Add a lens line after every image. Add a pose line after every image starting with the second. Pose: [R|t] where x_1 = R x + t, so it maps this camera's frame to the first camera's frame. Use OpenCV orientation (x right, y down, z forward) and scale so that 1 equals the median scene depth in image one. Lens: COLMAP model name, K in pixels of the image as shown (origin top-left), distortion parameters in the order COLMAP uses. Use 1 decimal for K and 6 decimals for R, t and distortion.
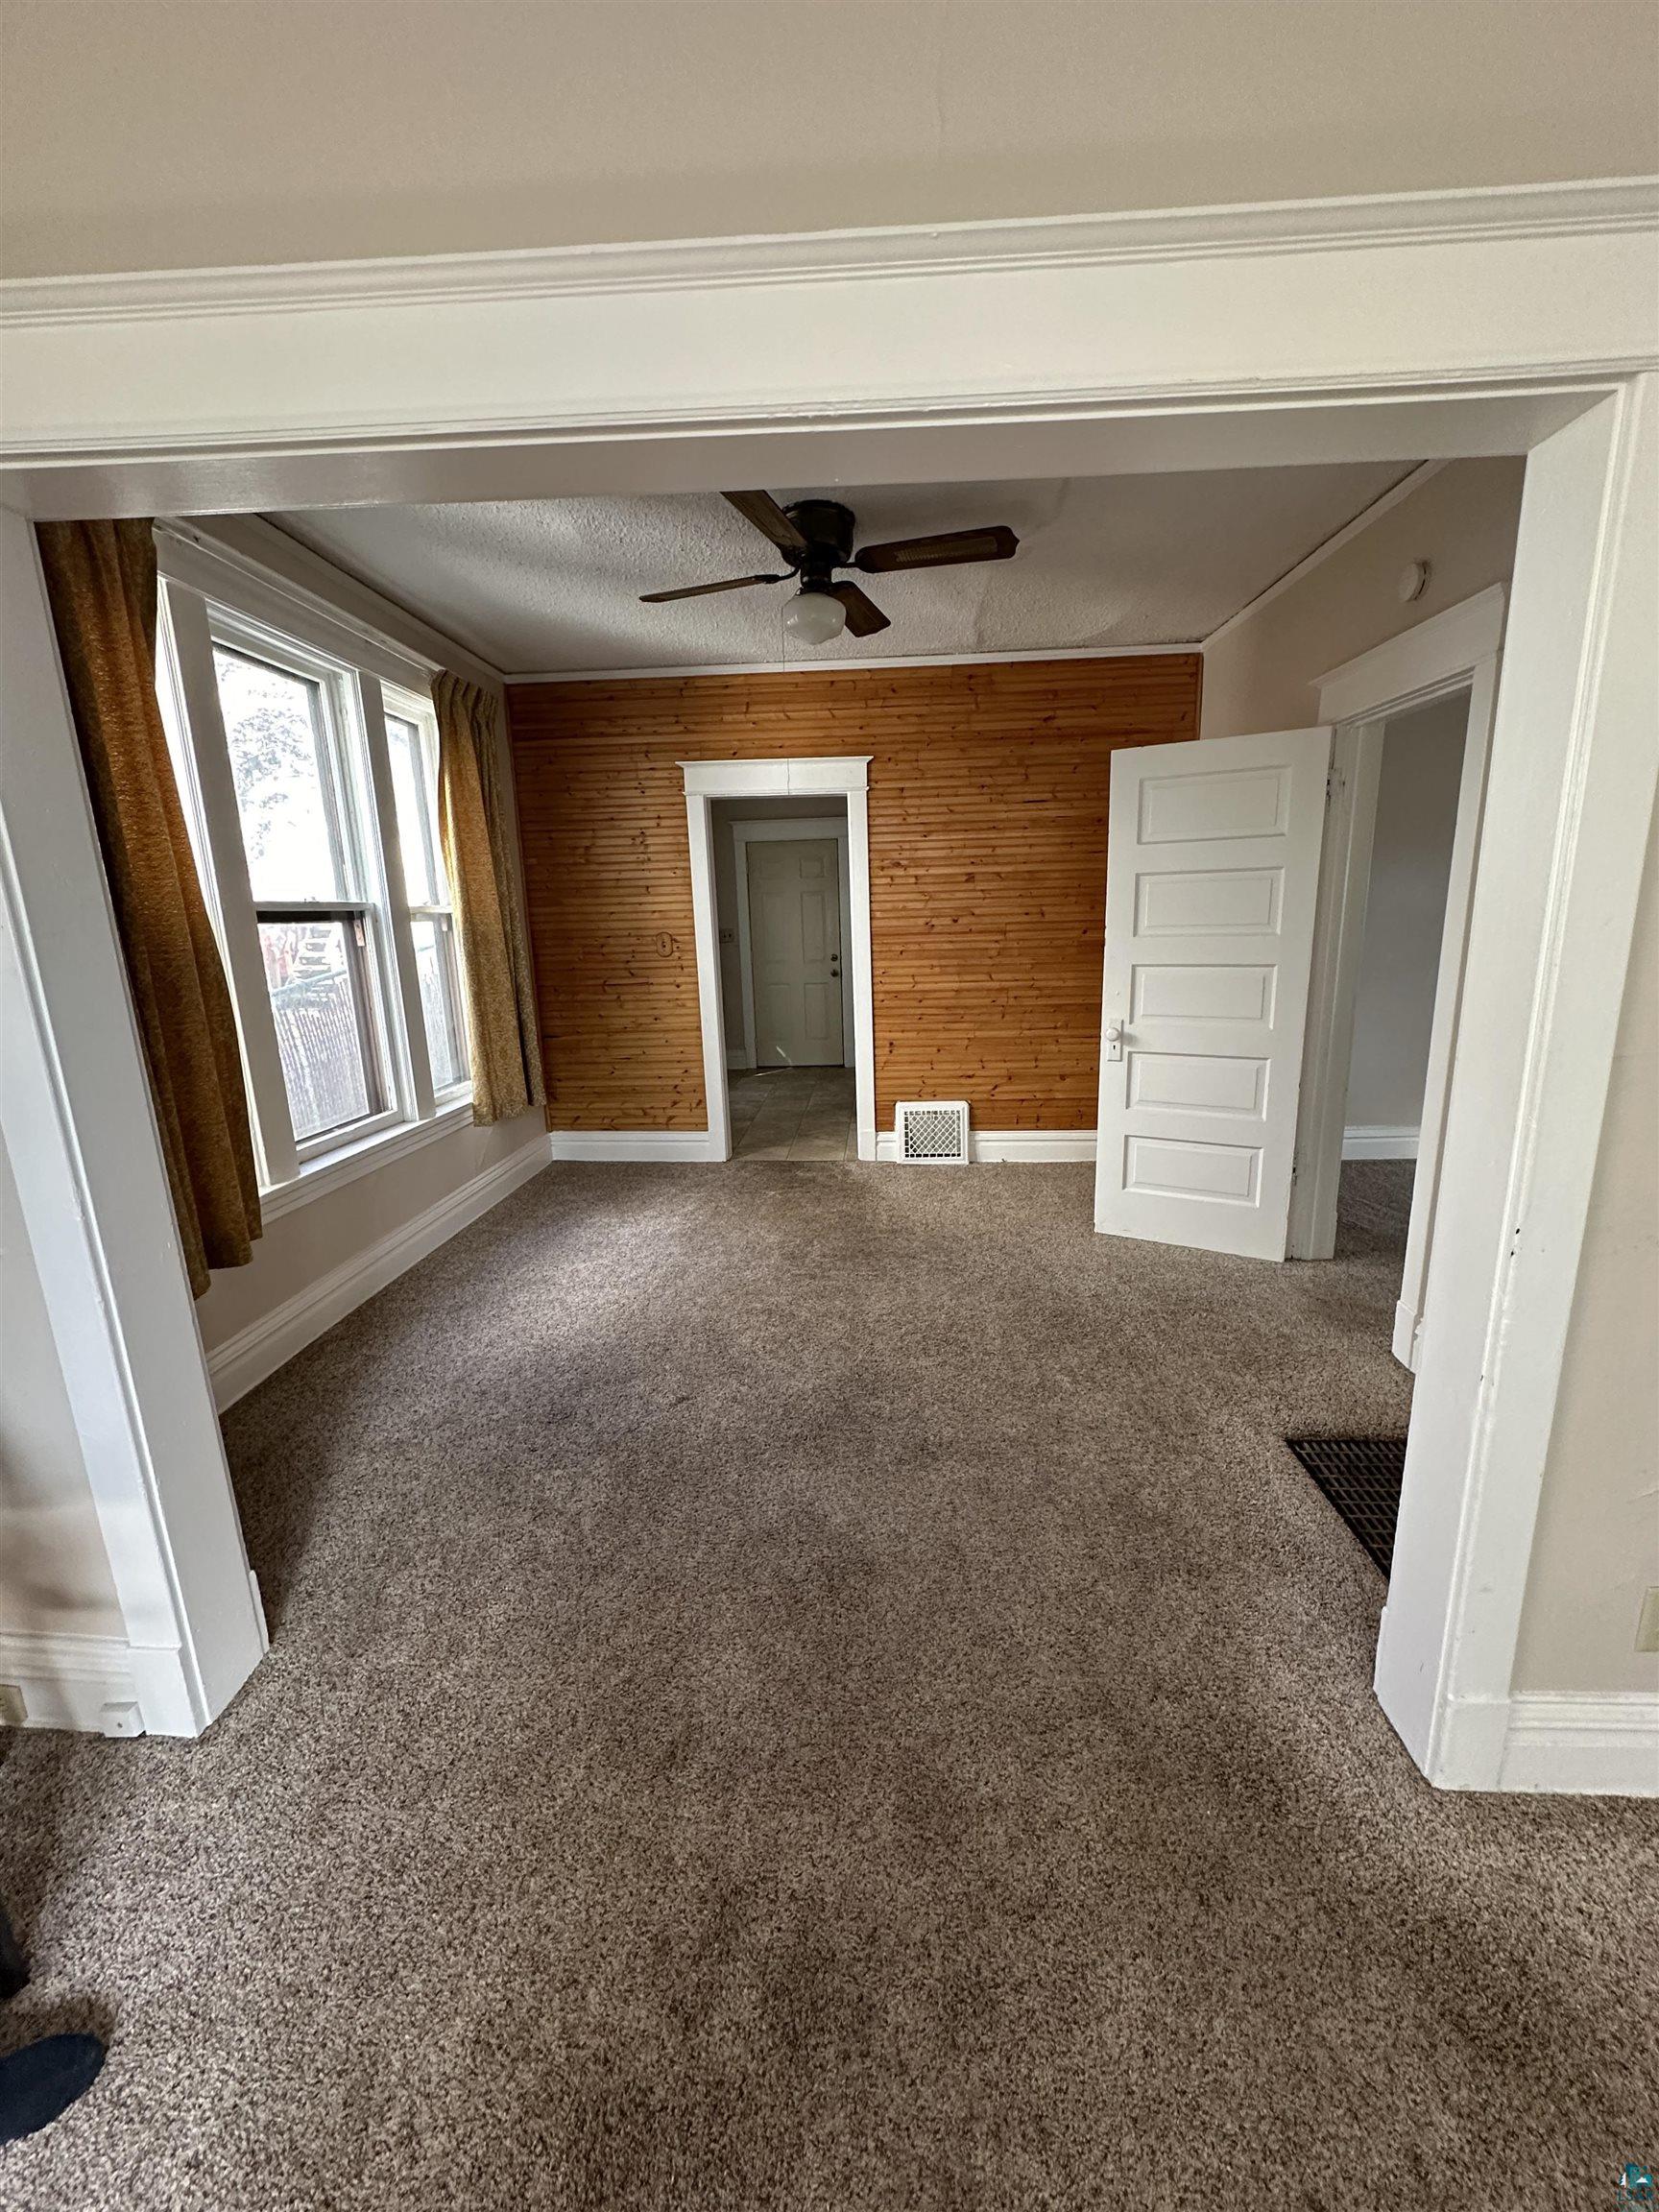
lens RADIAL K [[877.5, 0, 831.2], [0, 877.5, 1104.0], [0, 0, 1]] dist [-0.001104, -0.000047]
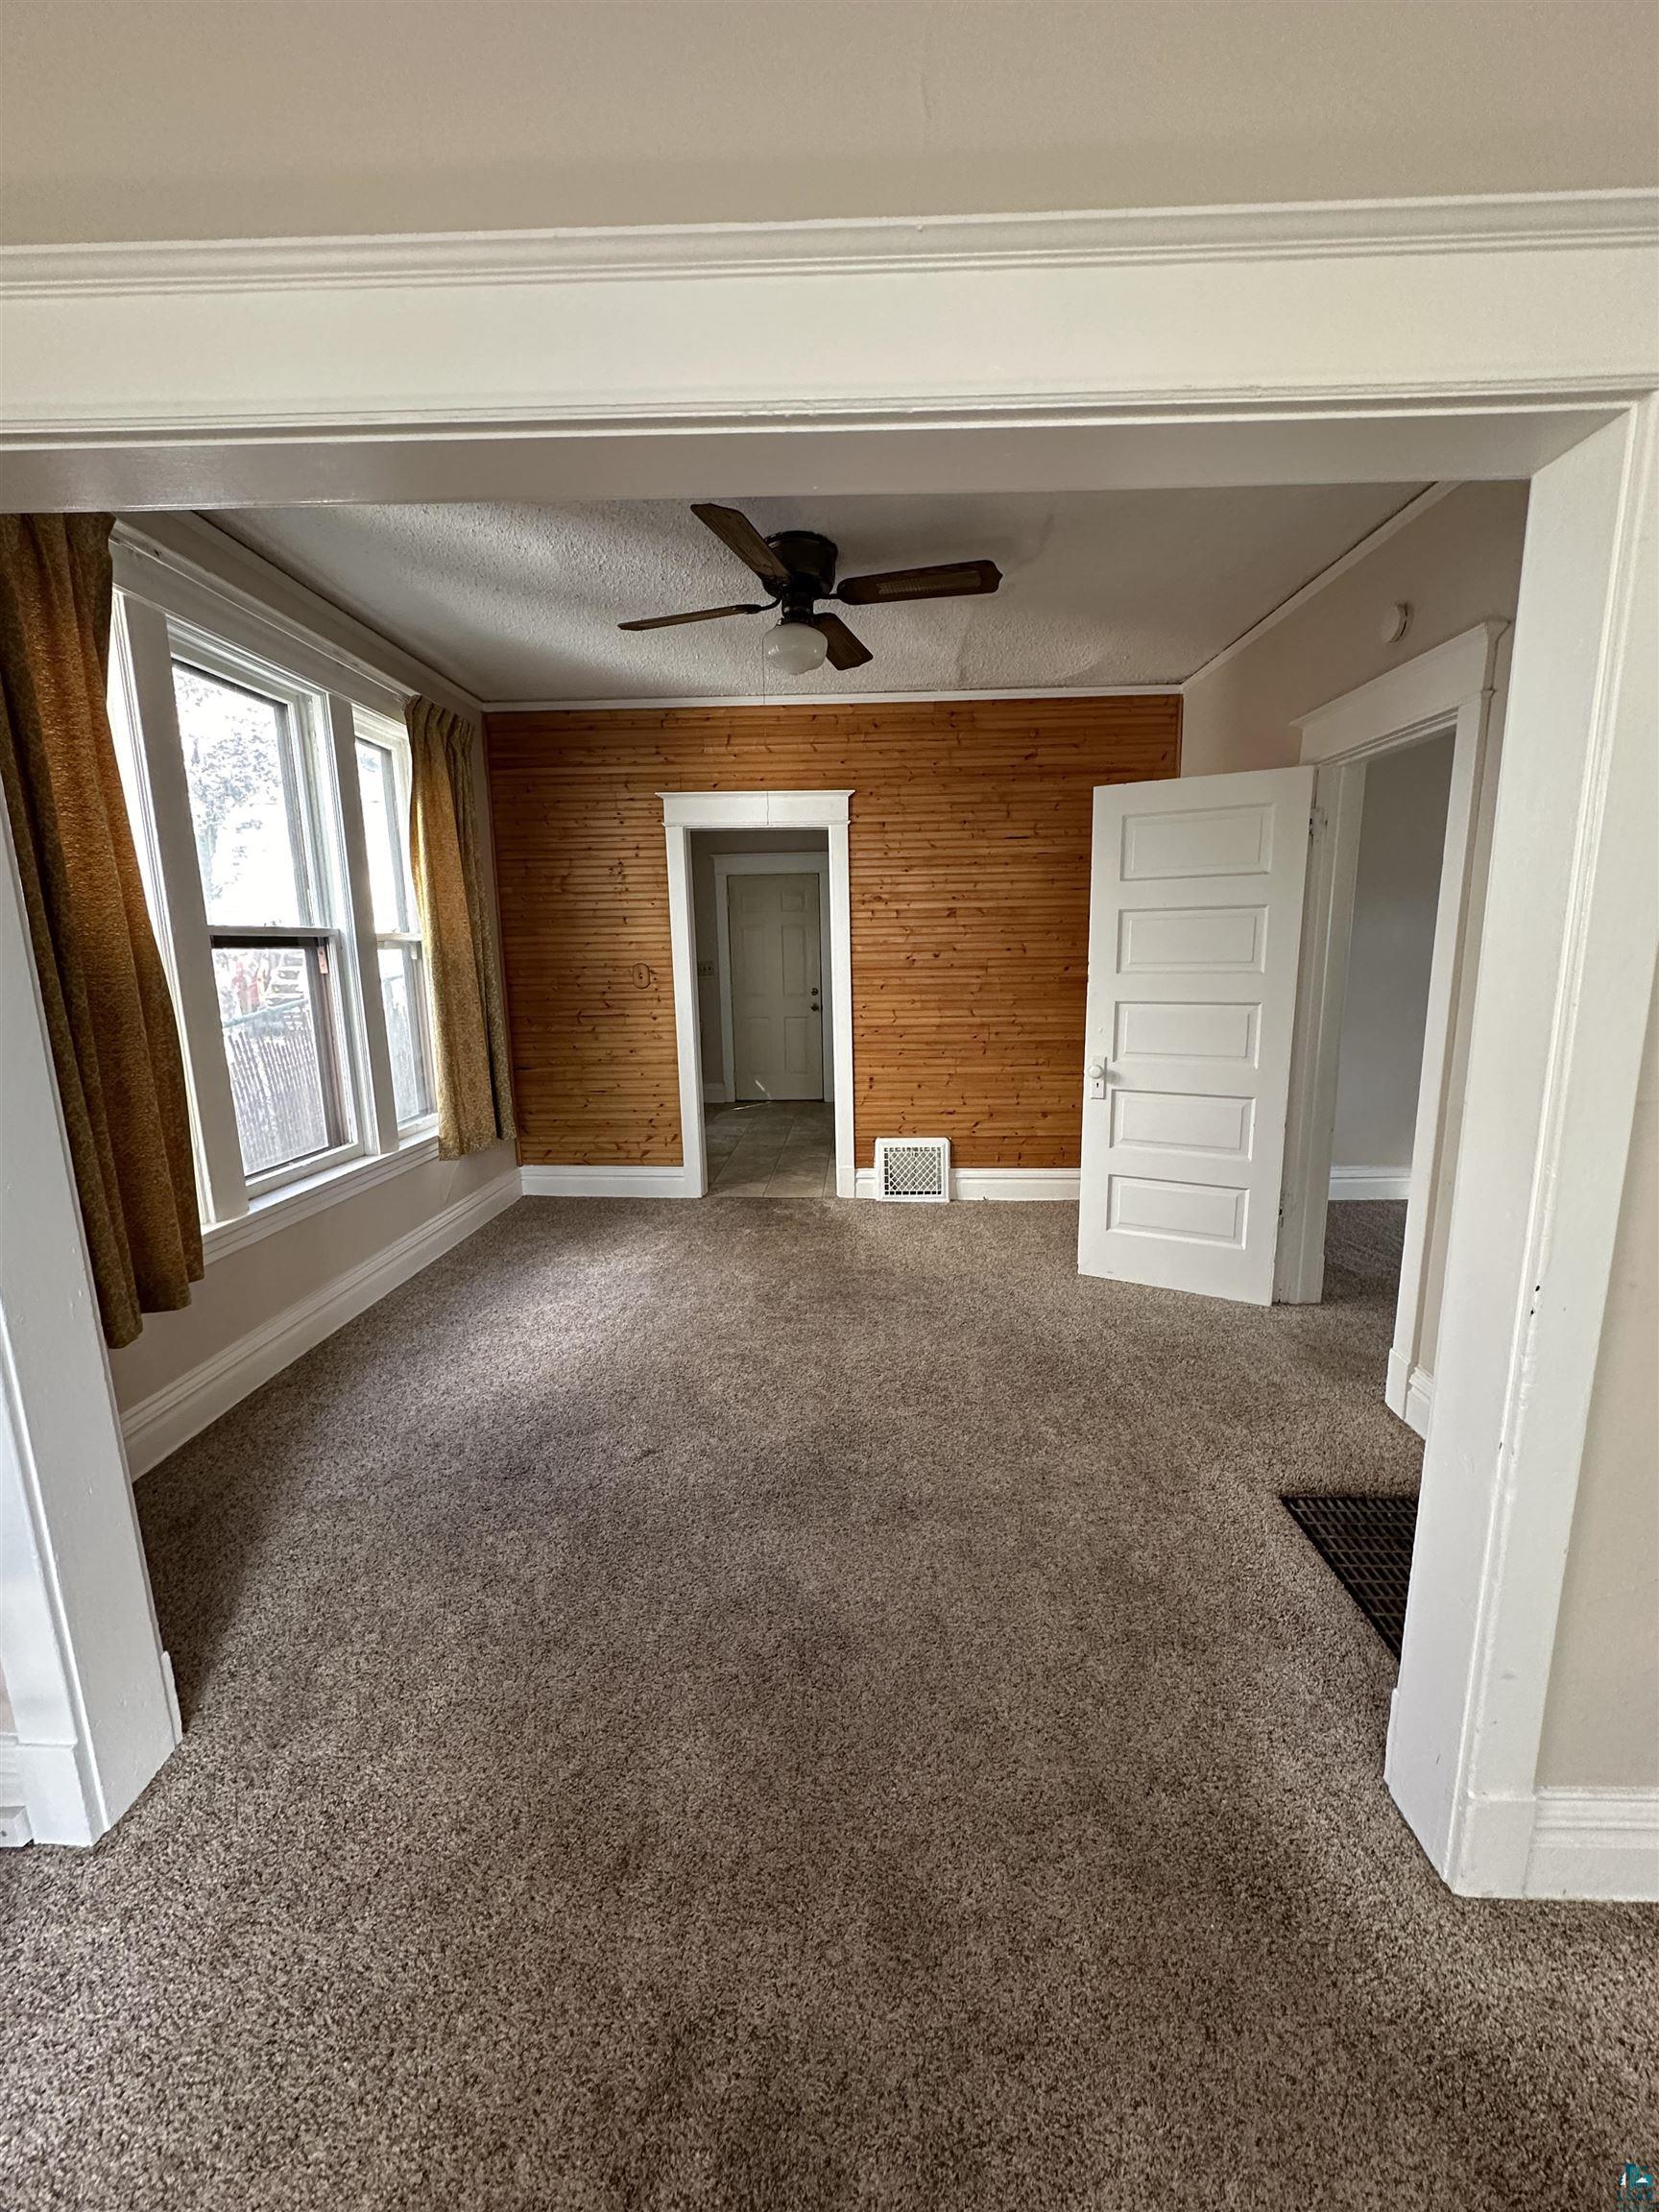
lens RADIAL K [[877.5, 0, 831.2], [0, 877.5, 1104.0], [0, 0, 1]] dist [-0.001104, -0.000047]
pose [[0.999716, 0.008583, 0.022225, 0.004226], [-0.007725, 0.999233, -0.038384, -0.005199], [-0.022537, 0.038201, 0.999016, 0.041679]]
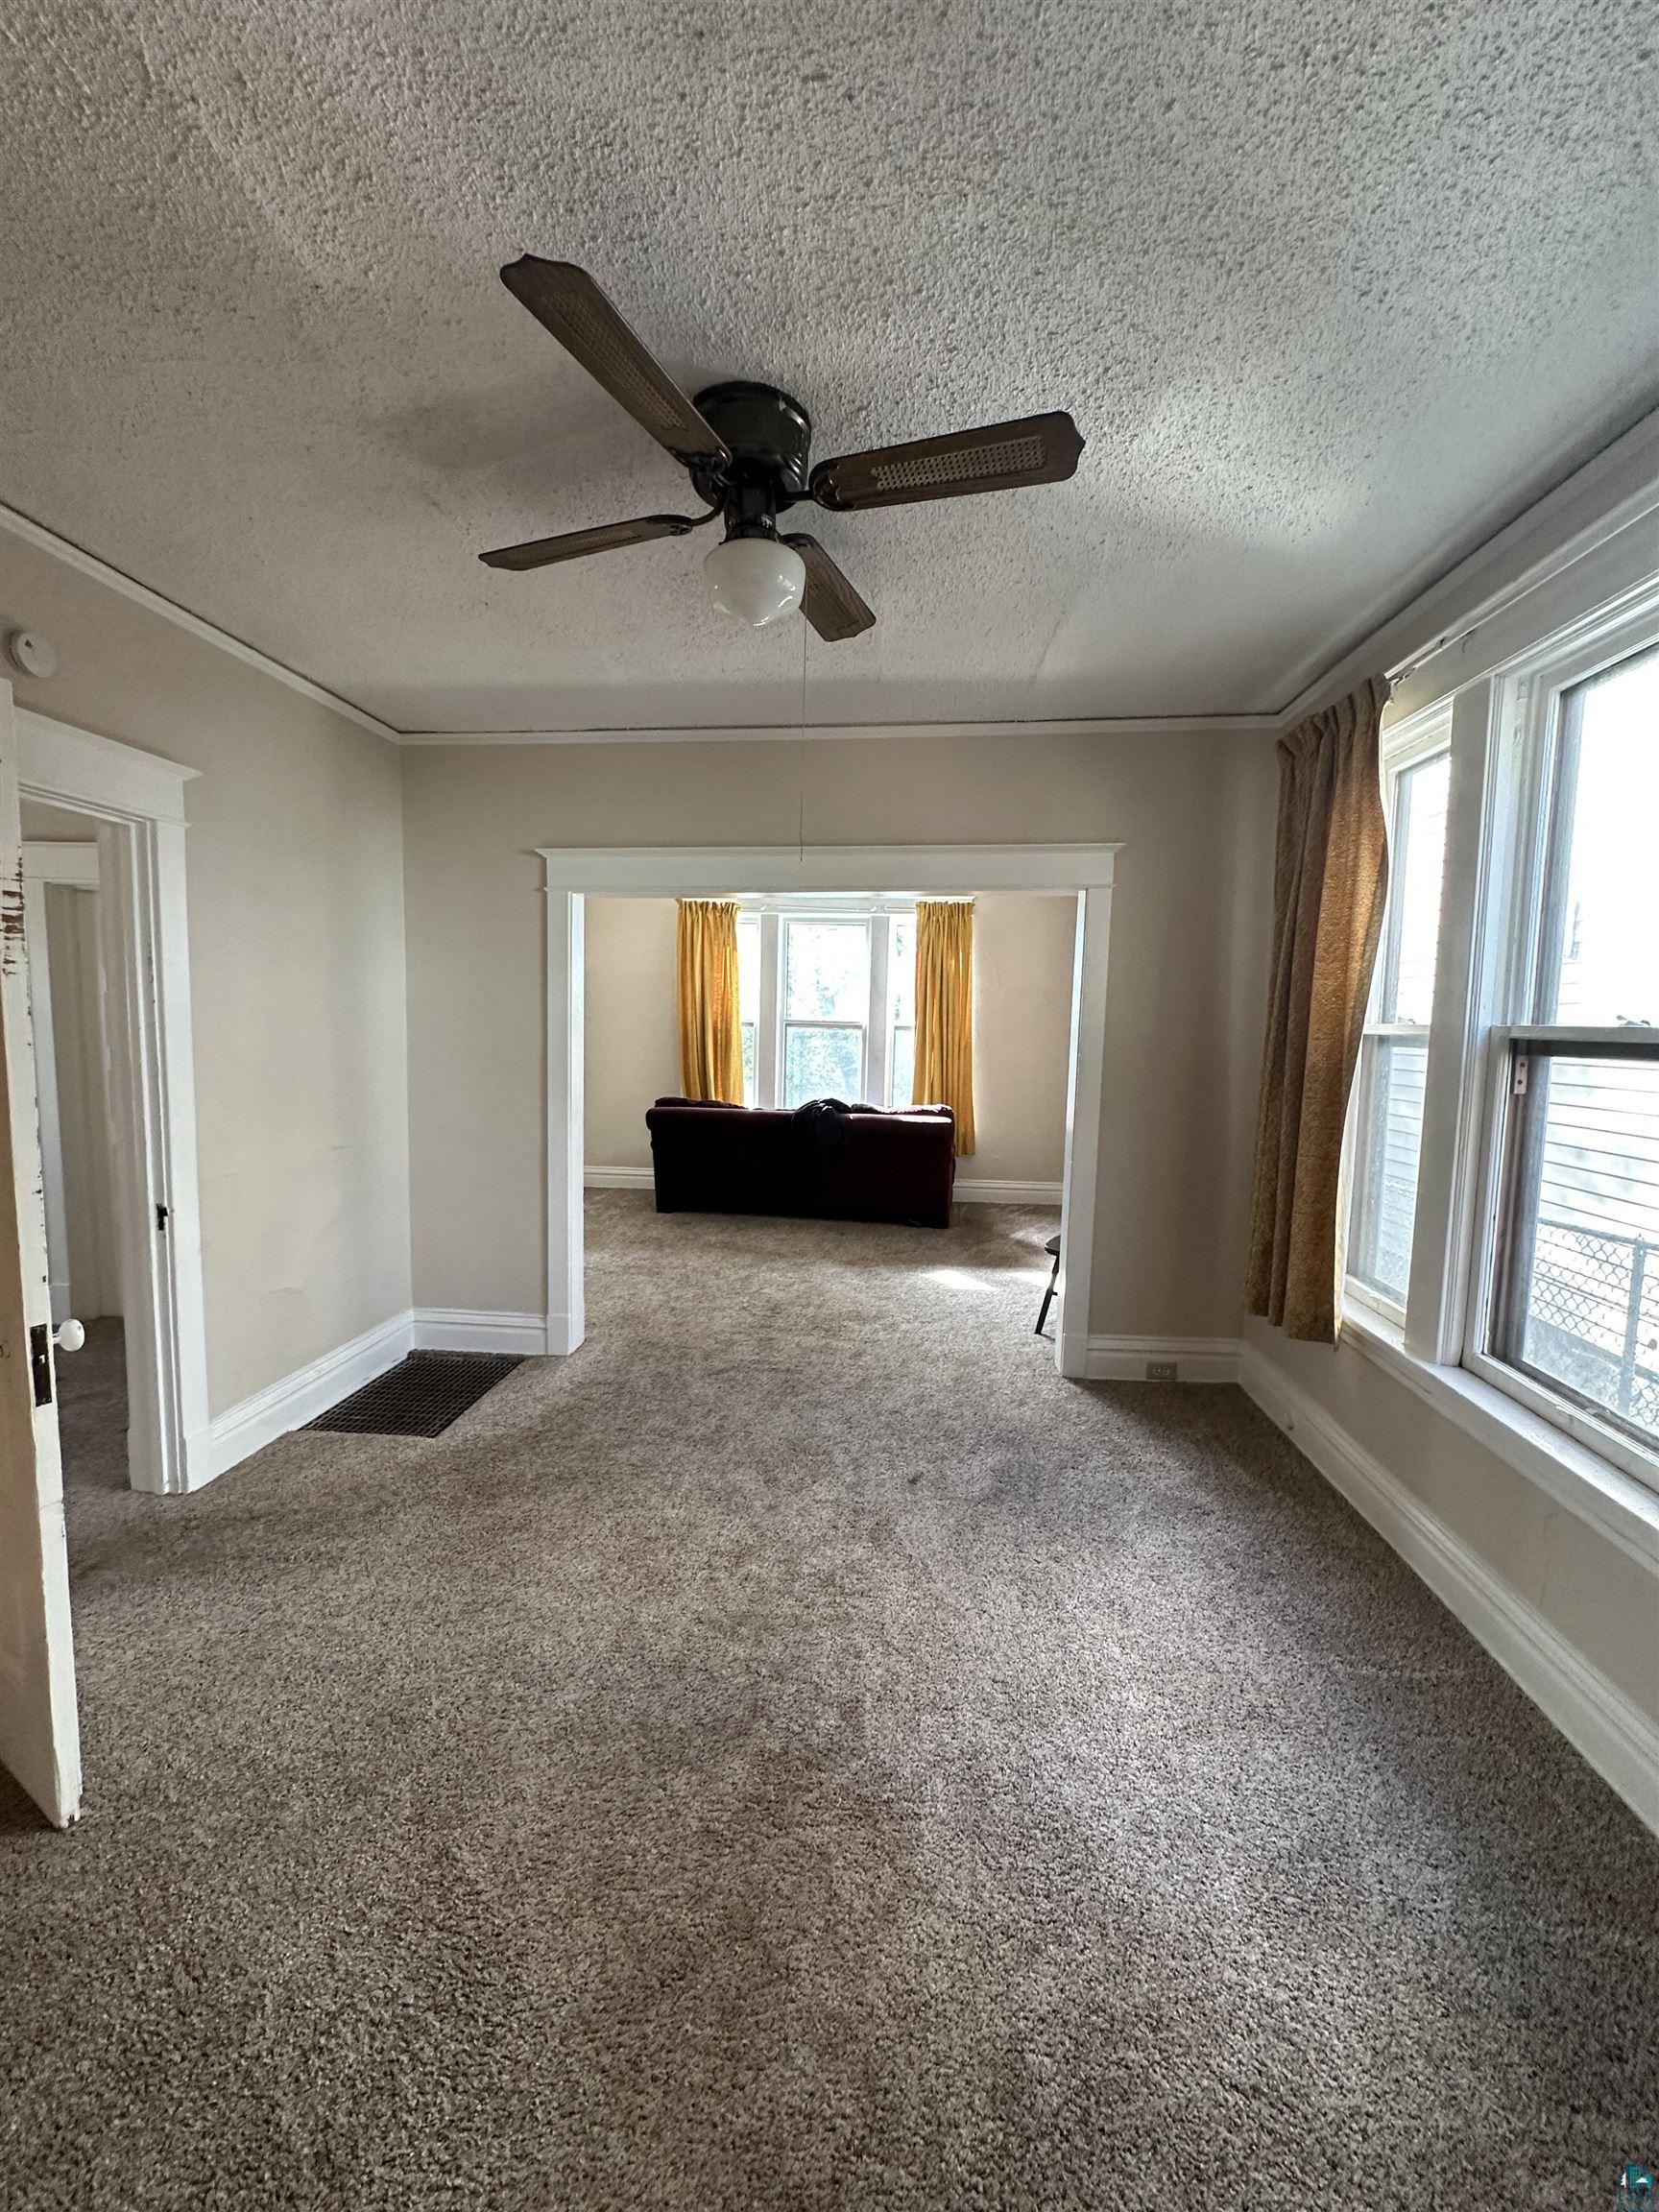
lens RADIAL K [[877.5, 0, 831.2], [0, 877.5, 1104.0], [0, 0, 1]] dist [-0.001104, -0.000047]
pose [[0.998050, 0.050742, -0.036355, 0.108997], [-0.054815, 0.991070, -0.121558, -0.152460], [0.029862, 0.123314, 0.991918, 0.564515]]
